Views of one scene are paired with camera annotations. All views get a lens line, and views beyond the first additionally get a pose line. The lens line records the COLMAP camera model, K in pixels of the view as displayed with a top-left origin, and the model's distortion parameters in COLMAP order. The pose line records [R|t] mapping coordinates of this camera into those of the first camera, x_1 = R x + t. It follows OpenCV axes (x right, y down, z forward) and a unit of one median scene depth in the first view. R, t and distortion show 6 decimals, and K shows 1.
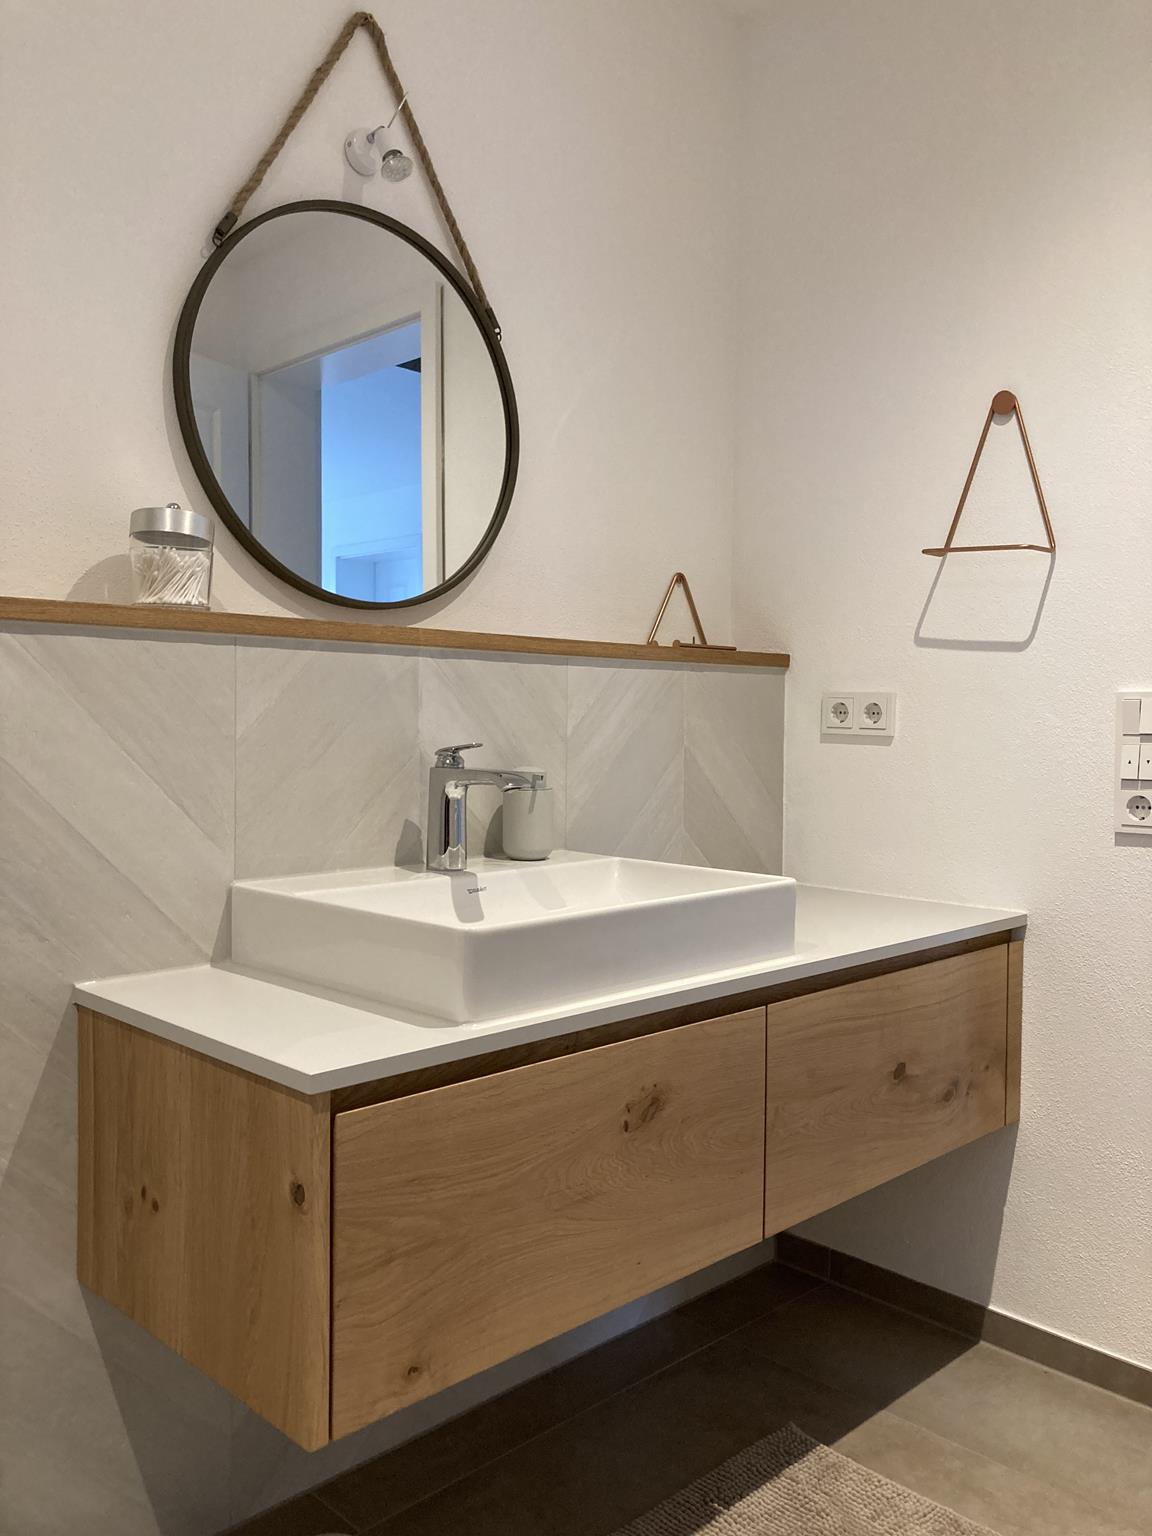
lens RADIAL K [[1256.6, 0, 582.2], [0, 1256.6, 758.5], [0, 0, 1]] dist [0.013751, -0.000743]
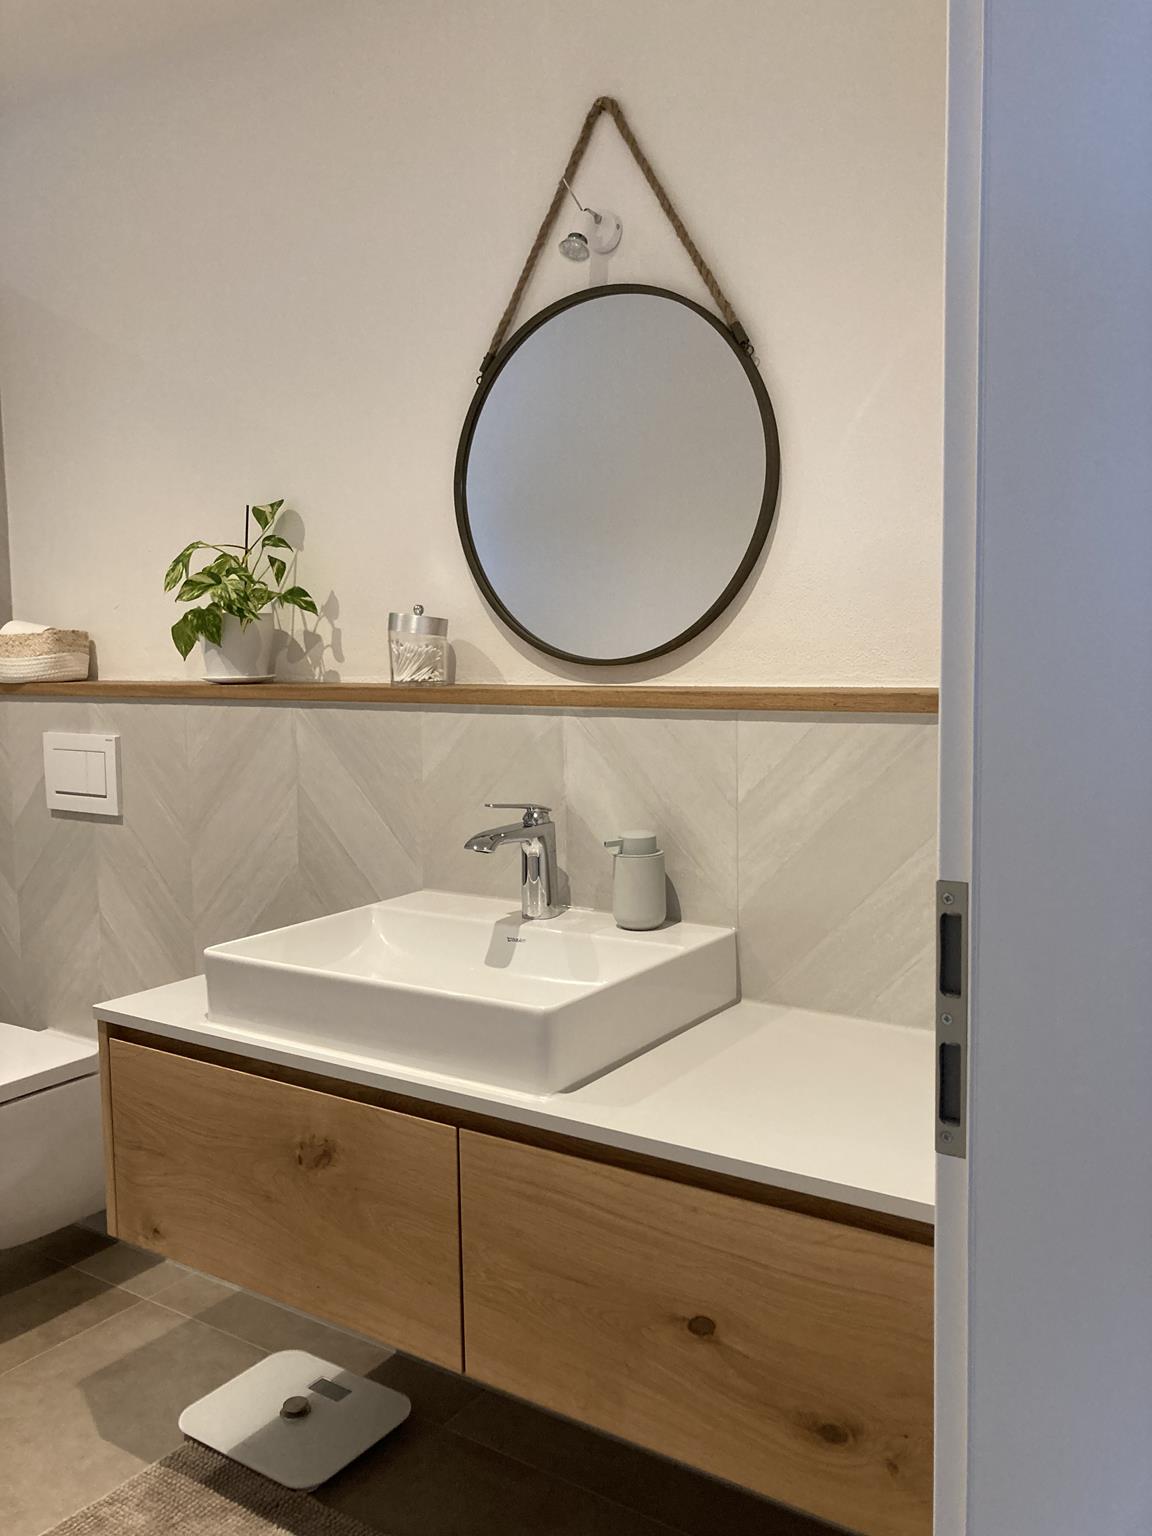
lens RADIAL K [[1256.6, 0, 582.2], [0, 1256.6, 758.5], [0, 0, 1]] dist [0.013751, -0.000743]
pose [[0.199915, 0.075858, -0.976872, 0.925339], [-0.014609, 0.997118, 0.074440, -0.125366], [0.979704, -0.000611, 0.200447, 0.806020]]
